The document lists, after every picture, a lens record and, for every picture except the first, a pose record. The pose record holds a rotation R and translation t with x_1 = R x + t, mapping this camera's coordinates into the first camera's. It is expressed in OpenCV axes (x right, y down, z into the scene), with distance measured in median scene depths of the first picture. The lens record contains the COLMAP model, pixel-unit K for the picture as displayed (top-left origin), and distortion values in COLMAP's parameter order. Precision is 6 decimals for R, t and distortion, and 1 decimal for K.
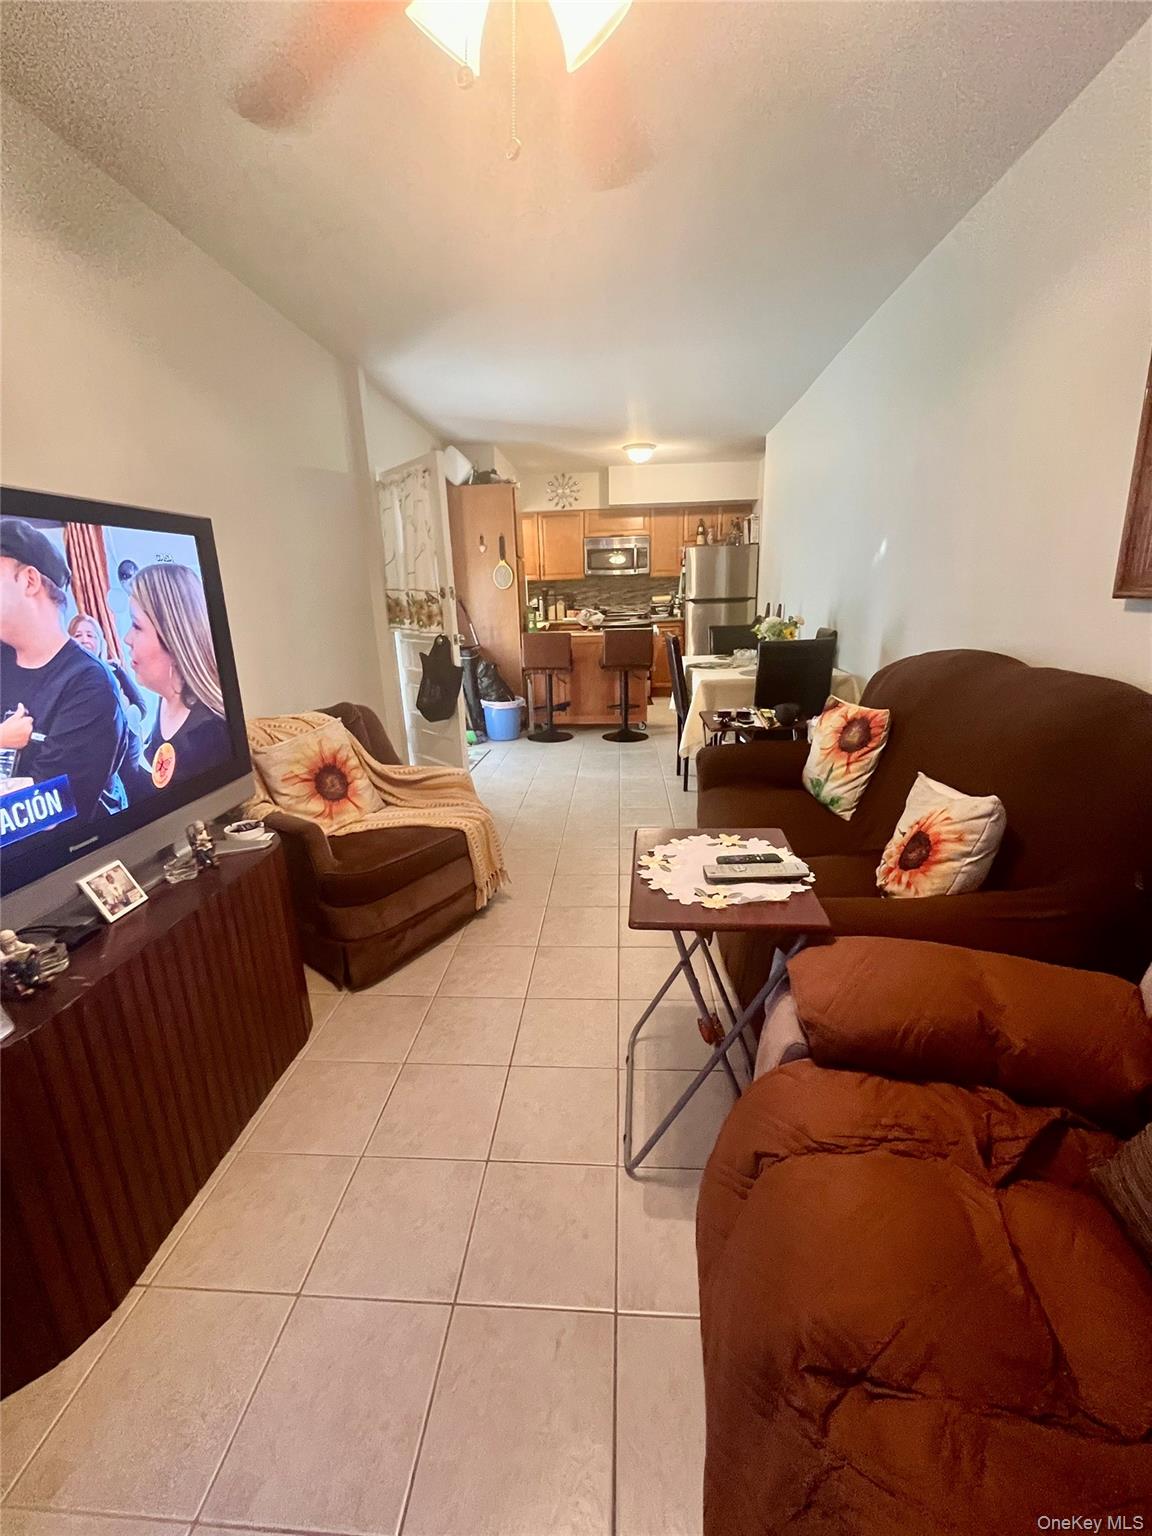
lens RADIAL K [[628.0, 0, 577.3], [0, 628.0, 765.1], [0, 0, 1]] dist [-0.000021, 0.000207]
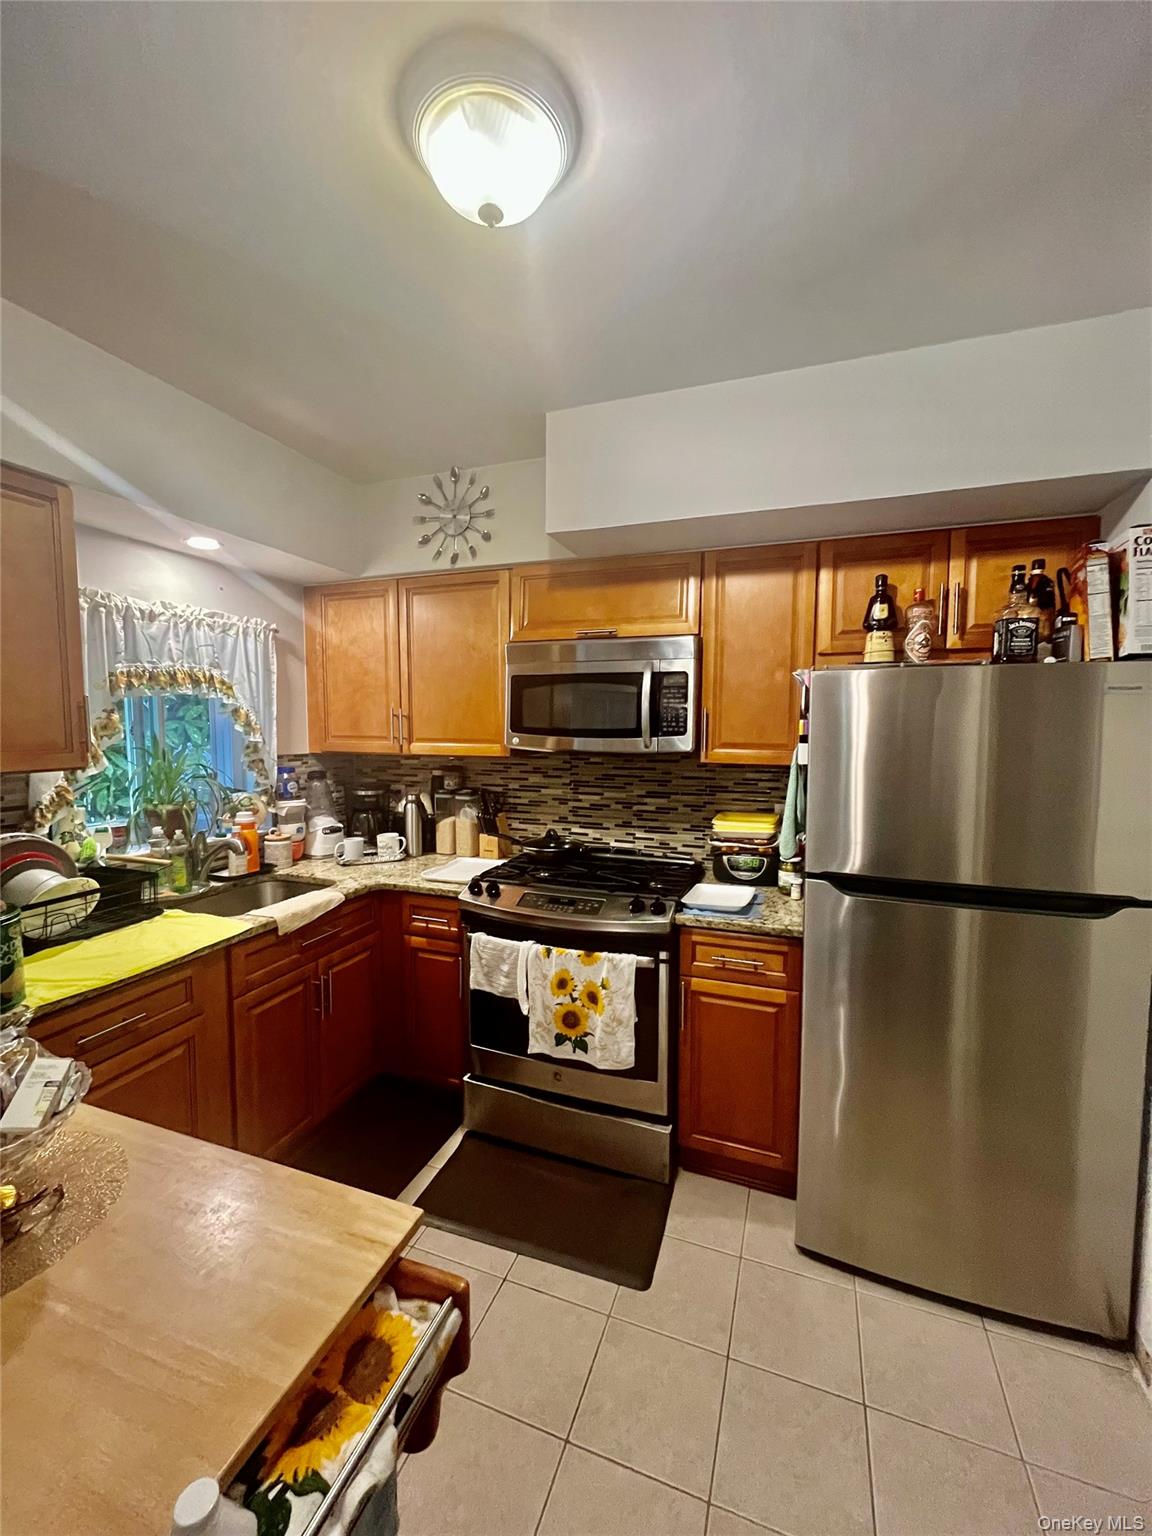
lens RADIAL K [[628.0, 0, 576.6], [0, 628.0, 767.1], [0, 0, 1]] dist [-0.000021, 0.000207]
pose [[0.960682, 0.047659, -0.273529, 0.144547], [-0.094167, 0.982695, -0.159510, -0.246749], [0.261193, 0.178996, 0.948545, 0.702616]]
